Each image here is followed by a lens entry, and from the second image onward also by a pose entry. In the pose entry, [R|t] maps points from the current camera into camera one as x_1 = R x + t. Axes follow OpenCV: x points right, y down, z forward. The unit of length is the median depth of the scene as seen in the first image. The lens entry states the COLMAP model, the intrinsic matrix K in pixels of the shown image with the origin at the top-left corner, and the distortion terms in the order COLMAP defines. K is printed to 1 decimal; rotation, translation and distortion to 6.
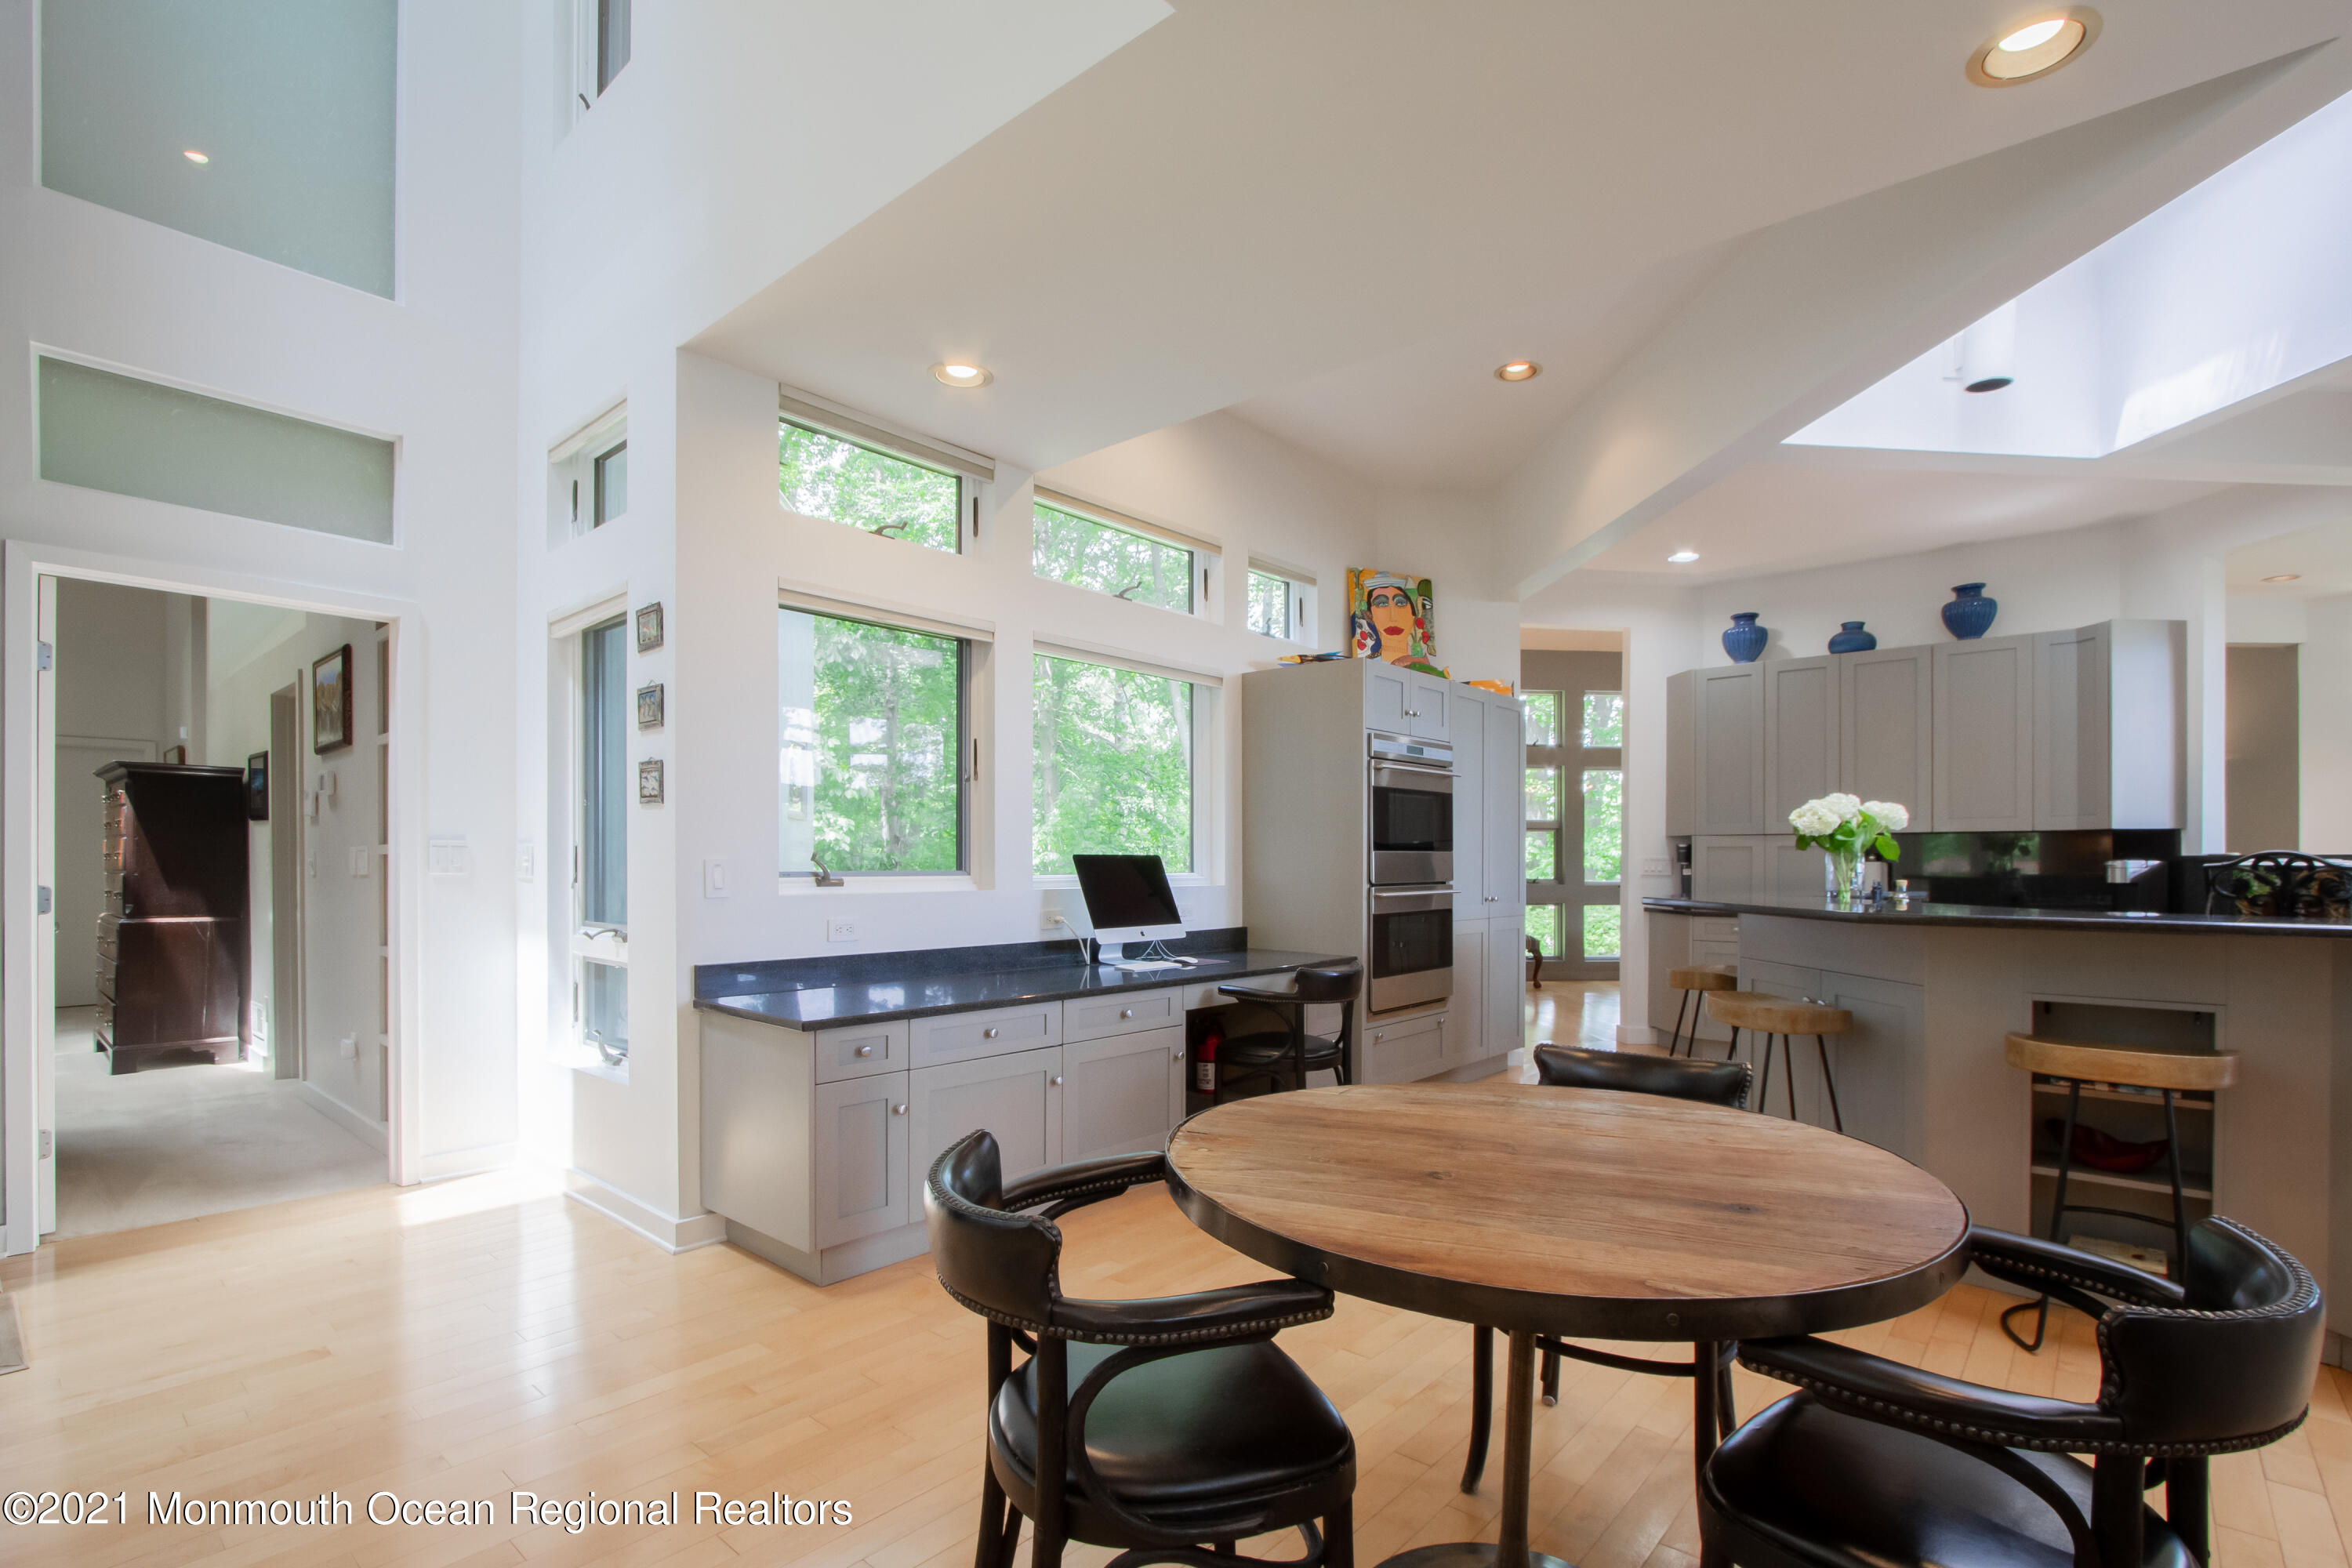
lens RADIAL K [[1093.4, 0, 1175.1], [0, 1093.4, 865.2], [0, 0, 1]] dist [-0.016594, 0.000829]
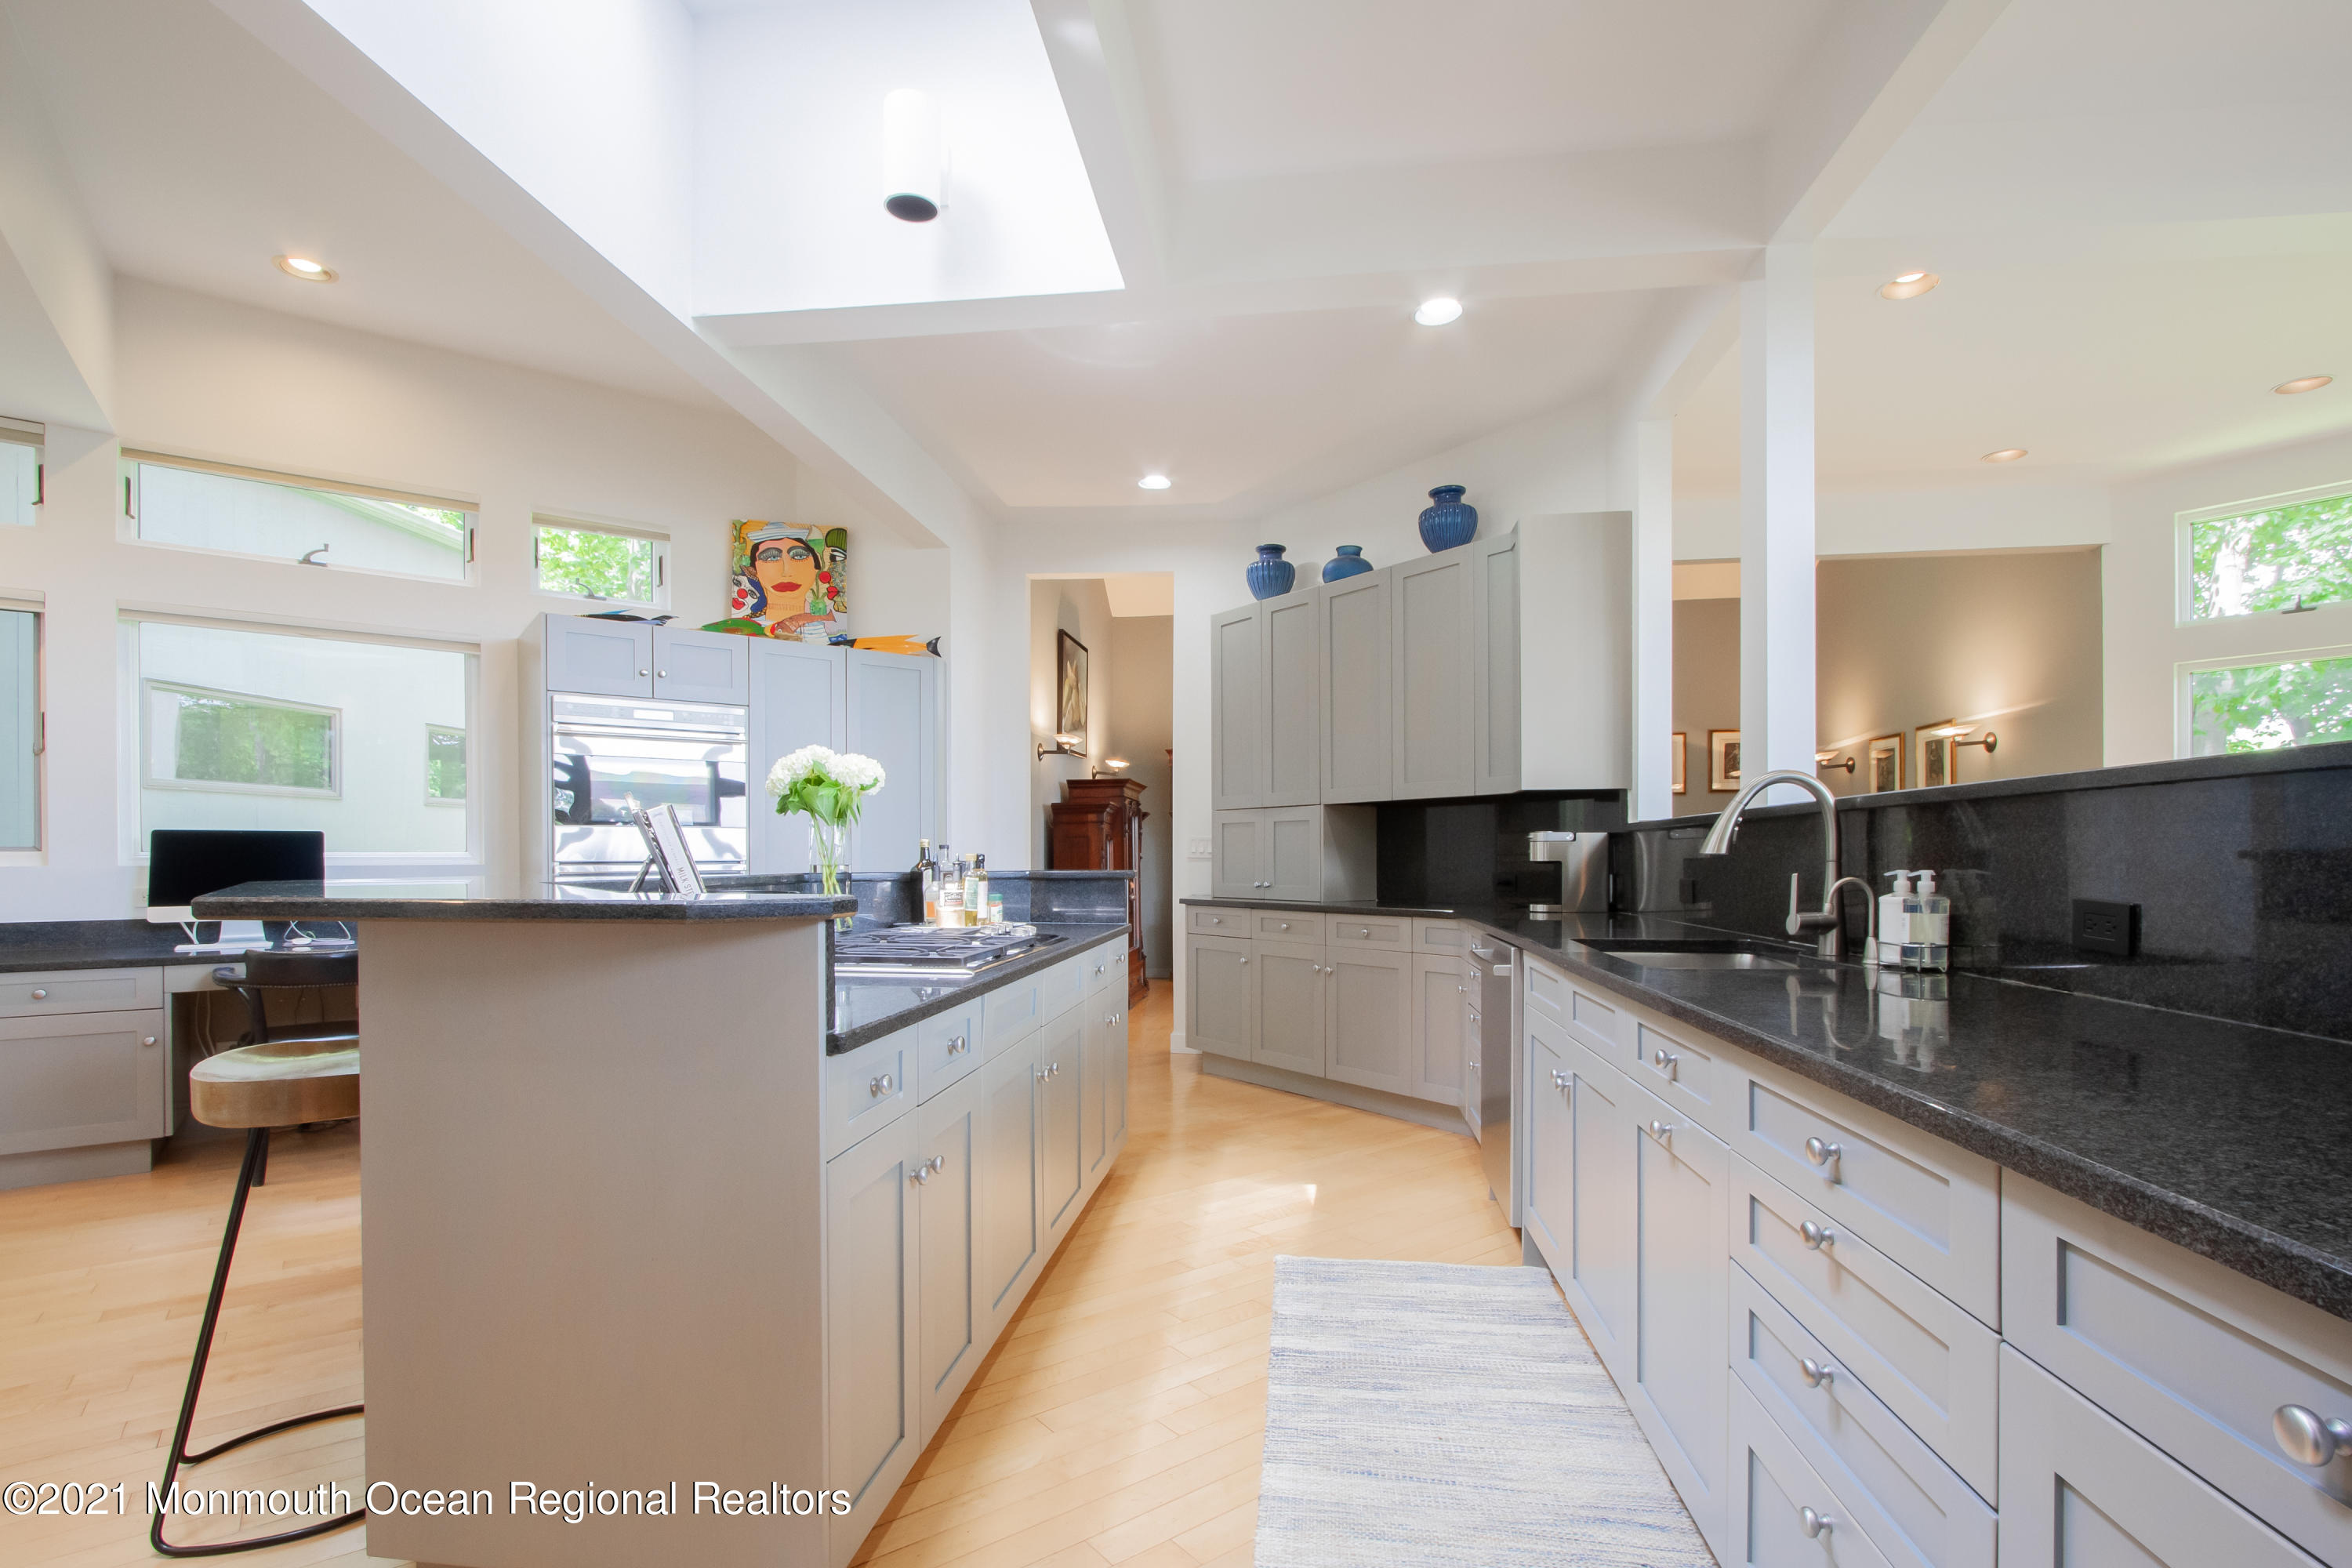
lens RADIAL K [[1100.6, 0, 1149.7], [0, 1100.6, 859.4], [0, 0, 1]] dist [0.012638, 0.000222]
pose [[0.974309, -0.001290, -0.225214, 0.794512], [0.001422, 0.999999, 0.000424, 0.013805], [0.225213, -0.000734, 0.974309, 0.196489]]
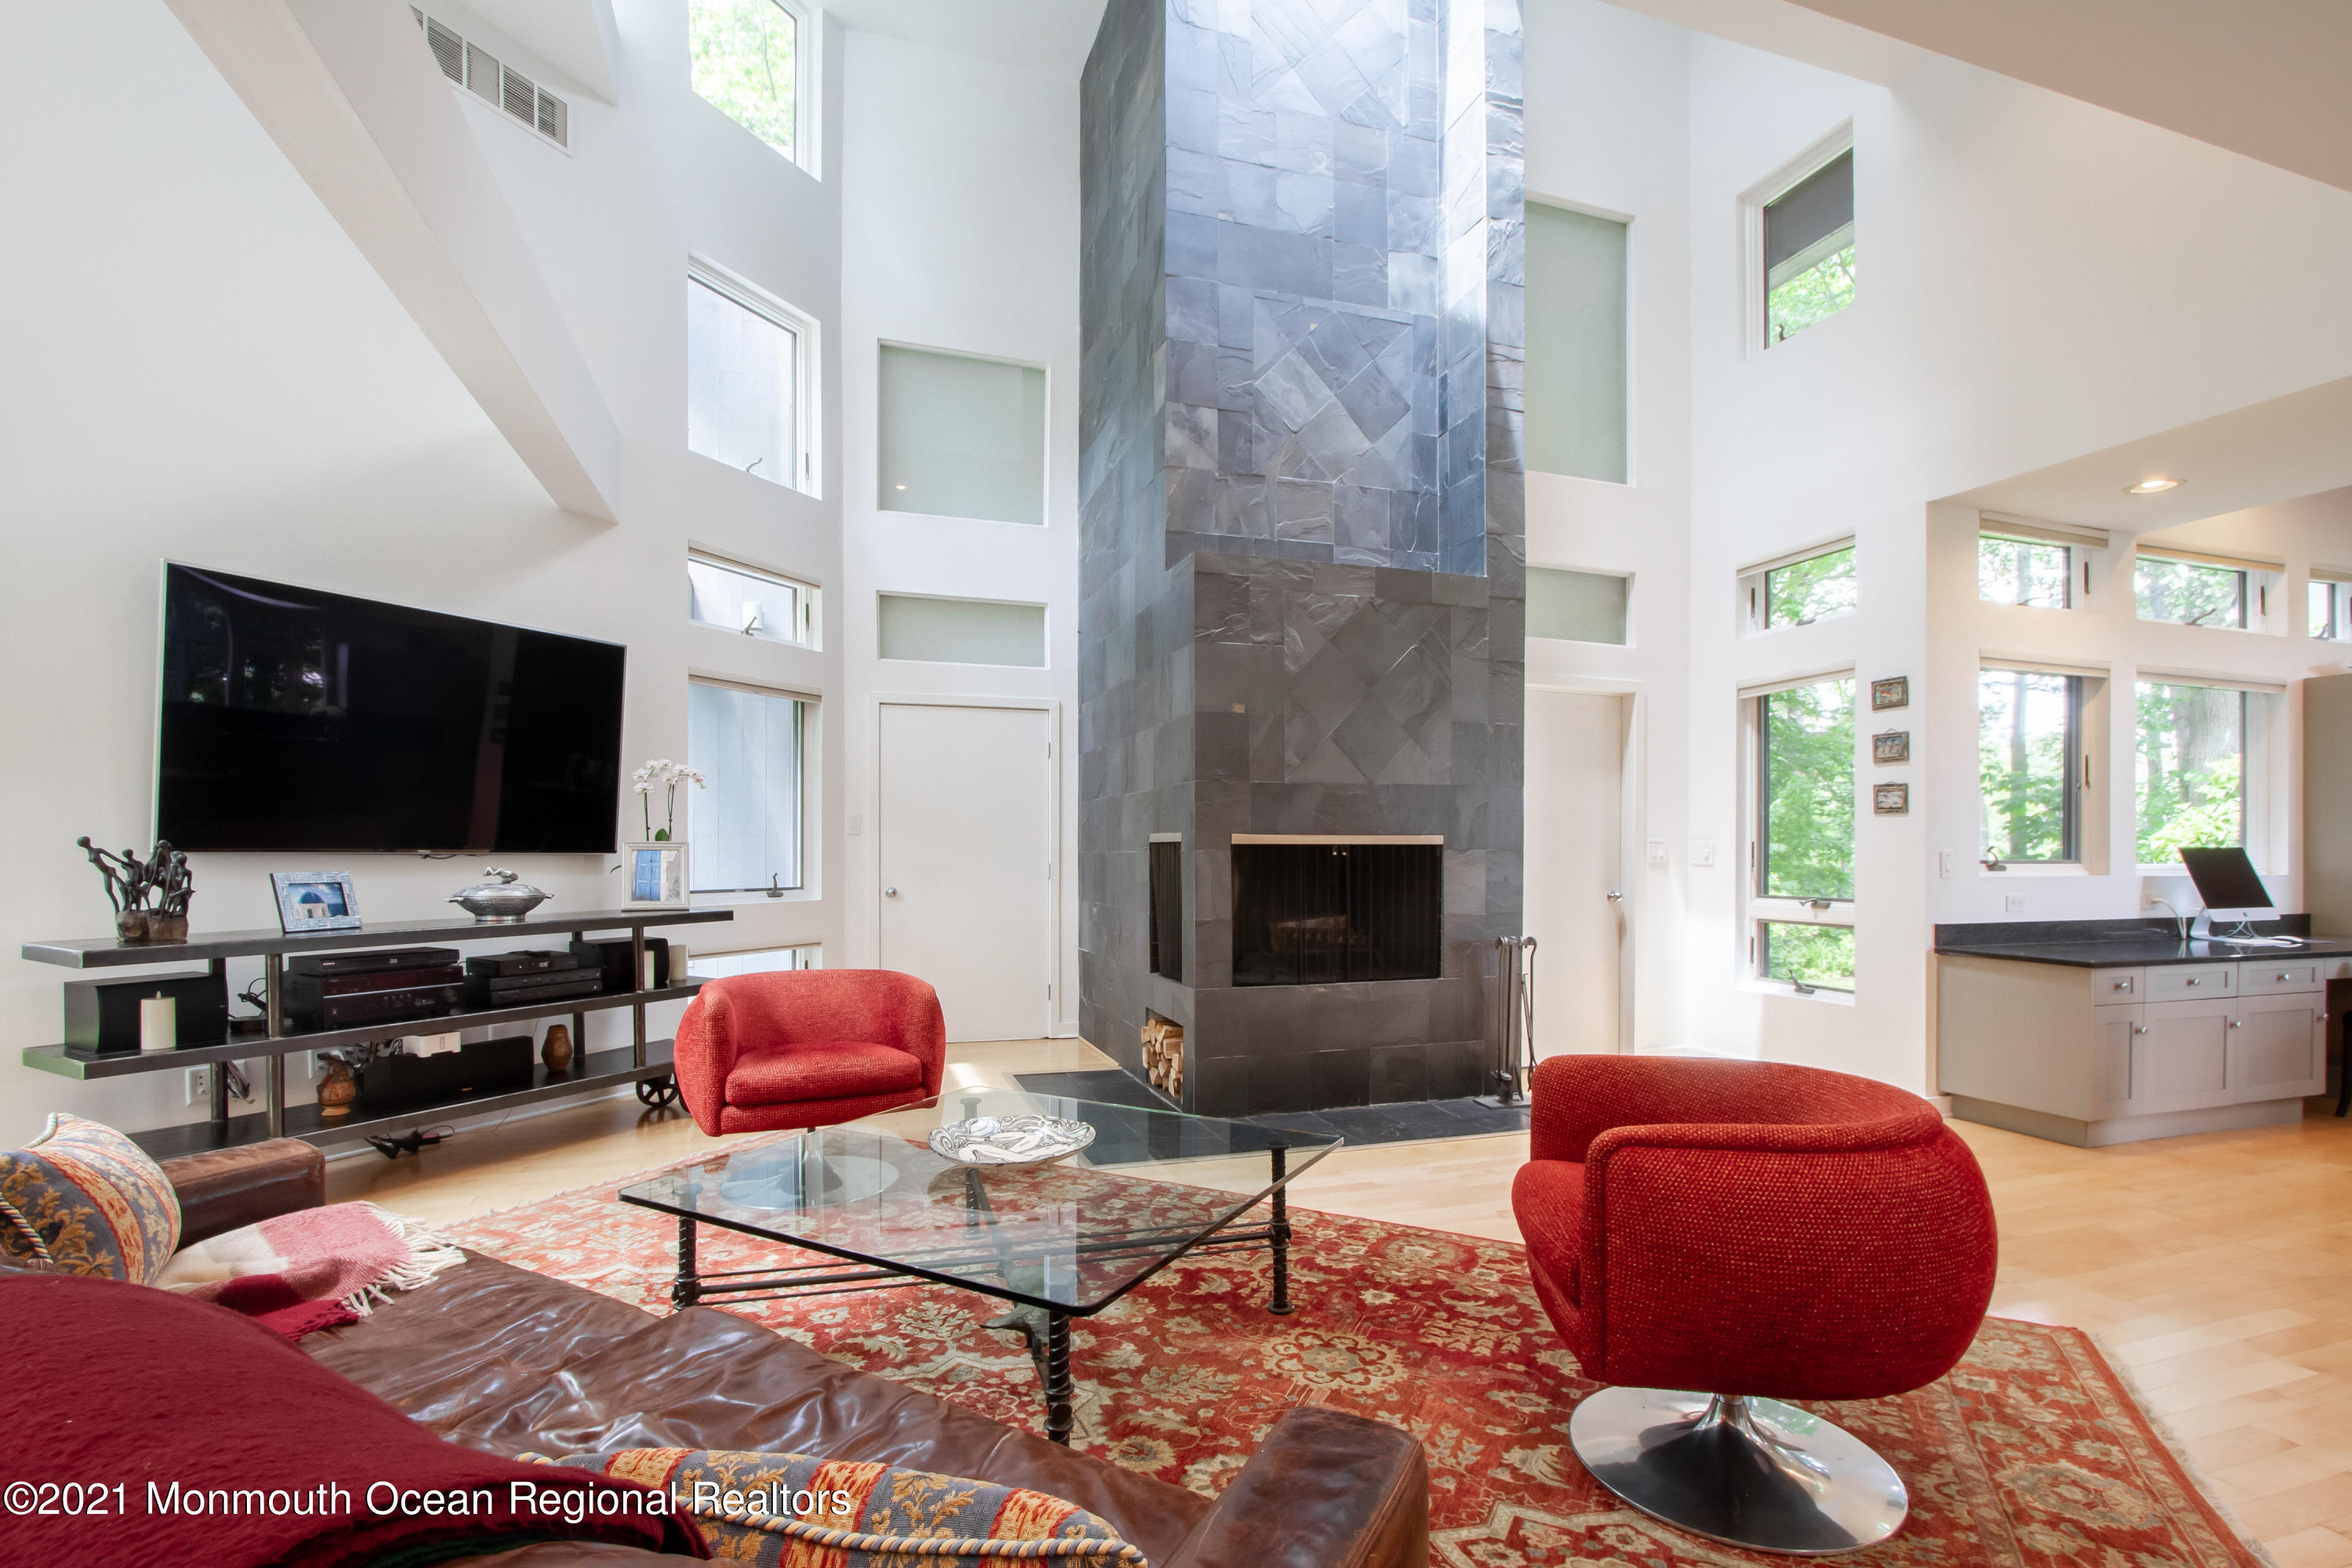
lens RADIAL K [[1100.0, 0, 1176.4], [0, 1100.0, 858.7], [0, 0, 1]] dist [-0.019379, 0.000709]
pose [[0.864059, 0.002157, -0.503387, -0.359227], [-0.001227, 0.999997, 0.002178, 0.001548], [0.503390, -0.001264, 0.864059, -0.472664]]
